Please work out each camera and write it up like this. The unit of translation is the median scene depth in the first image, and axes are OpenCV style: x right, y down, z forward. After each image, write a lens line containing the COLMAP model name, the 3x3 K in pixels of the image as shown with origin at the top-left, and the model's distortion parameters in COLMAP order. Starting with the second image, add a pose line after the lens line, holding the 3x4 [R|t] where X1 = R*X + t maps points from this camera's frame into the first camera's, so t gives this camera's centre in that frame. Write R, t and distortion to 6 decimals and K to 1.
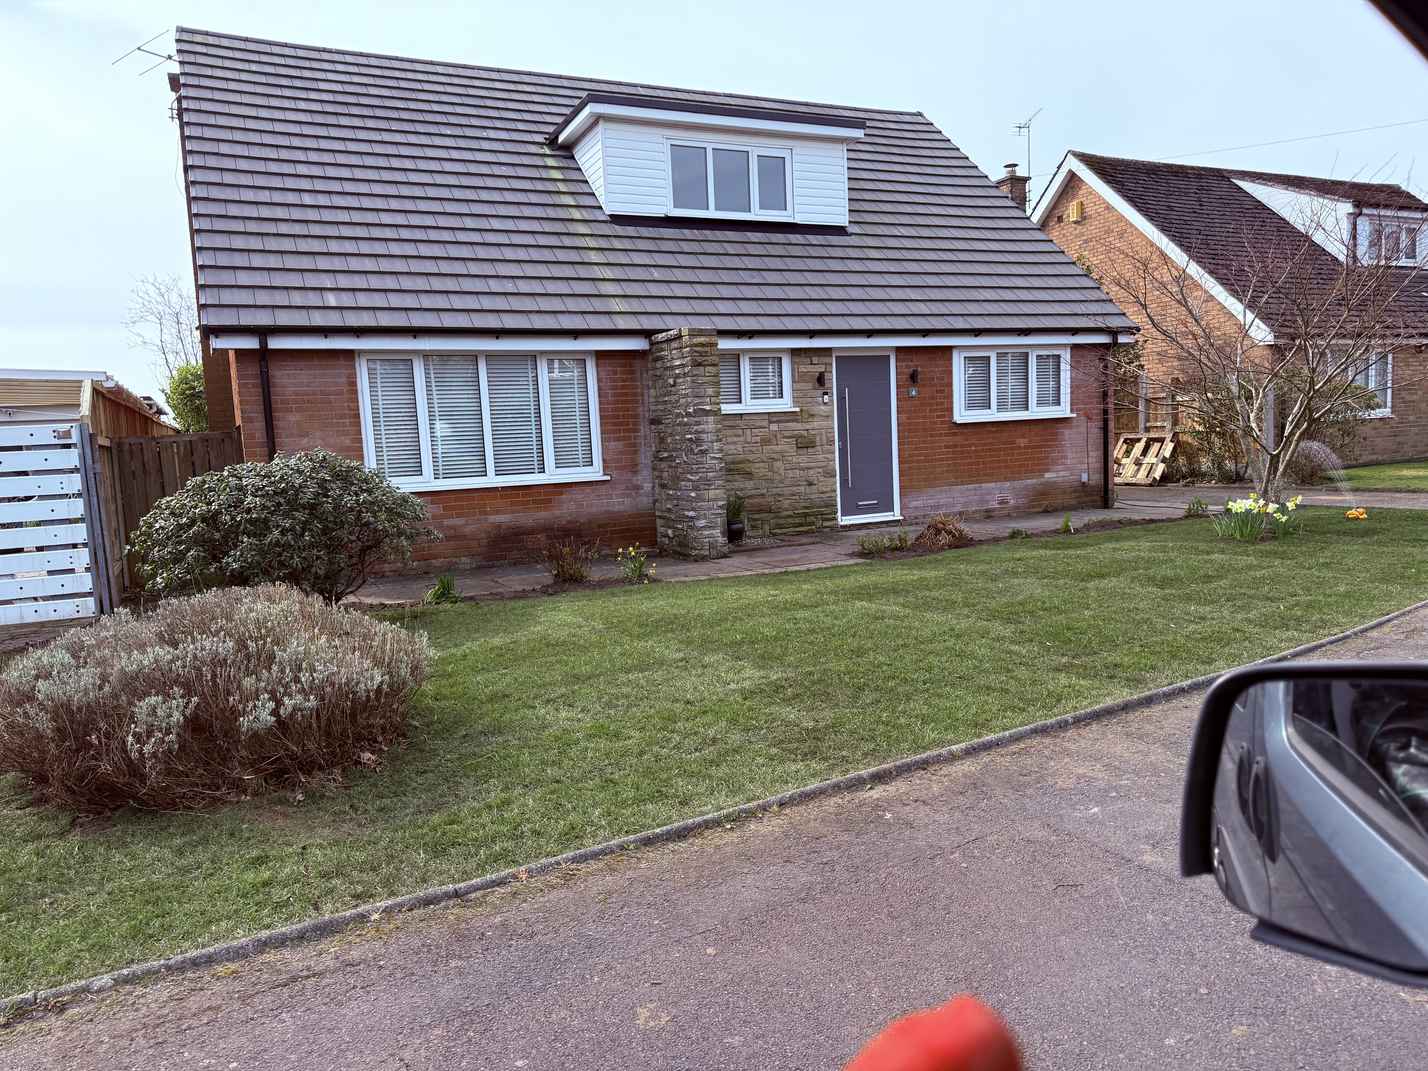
lens RADIAL K [[1002.8, 0, 709.5], [0, 1002.8, 538.0], [0, 0, 1]] dist [0.038665, -0.049852]
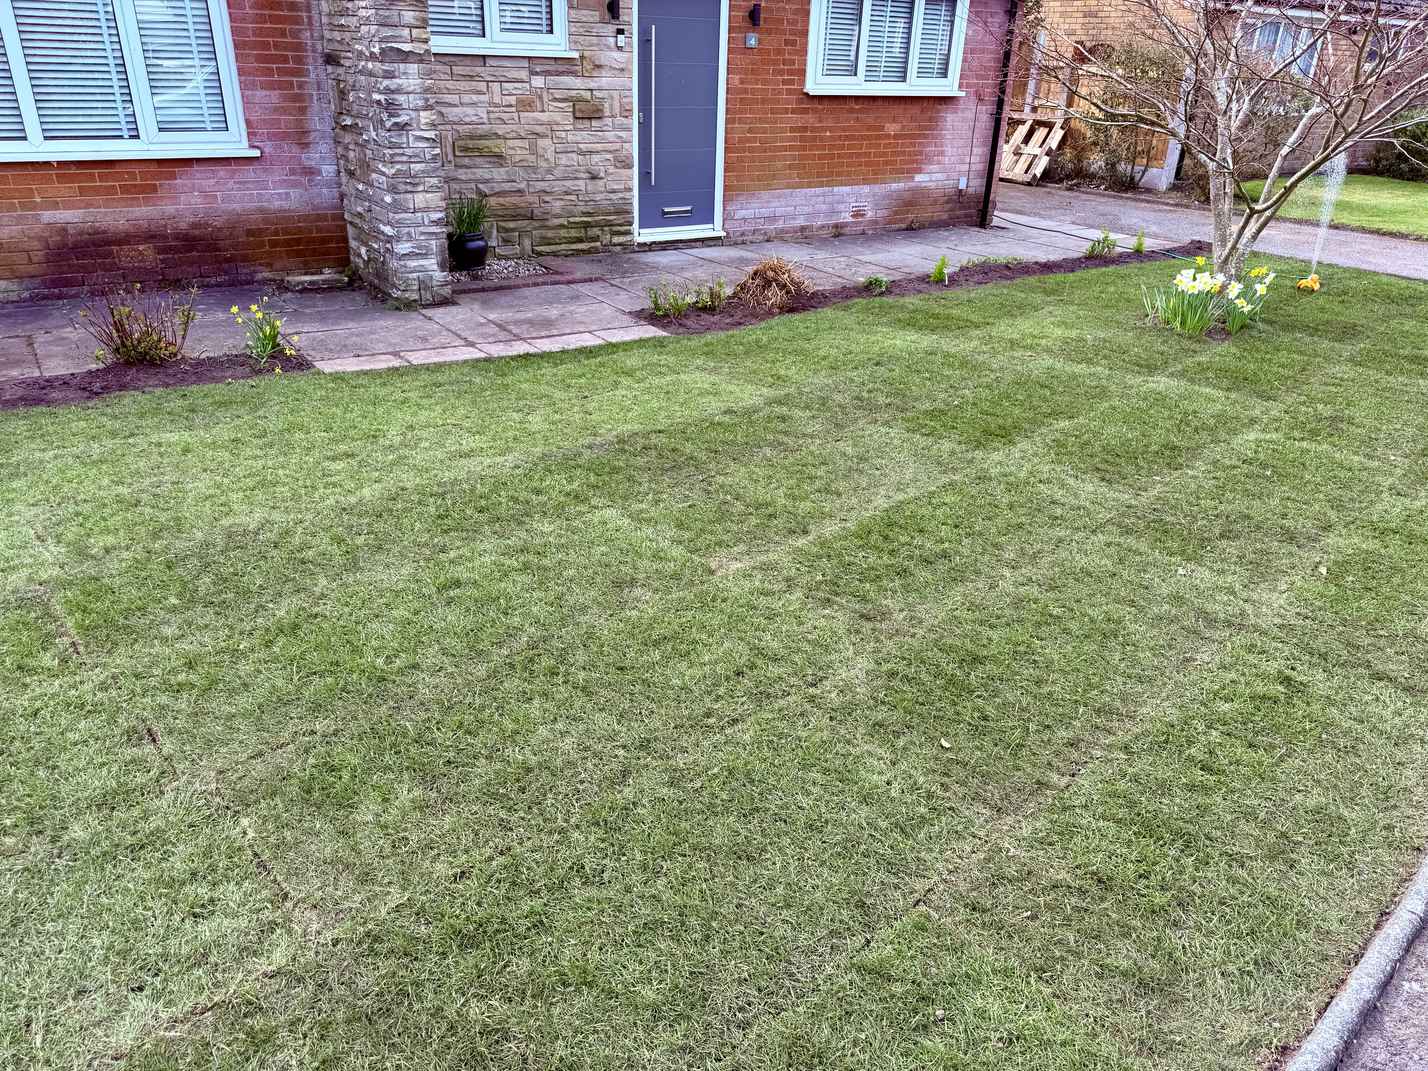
lens RADIAL K [[1002.8, 0, 729.3], [0, 1002.8, 540.0], [0, 0, 1]] dist [0.038665, -0.049852]
pose [[0.982436, 0.001887, 0.186588, 0.064390], [-0.065575, 0.939660, 0.335767, -0.059048], [-0.174695, -0.342106, 0.923280, 0.269048]]
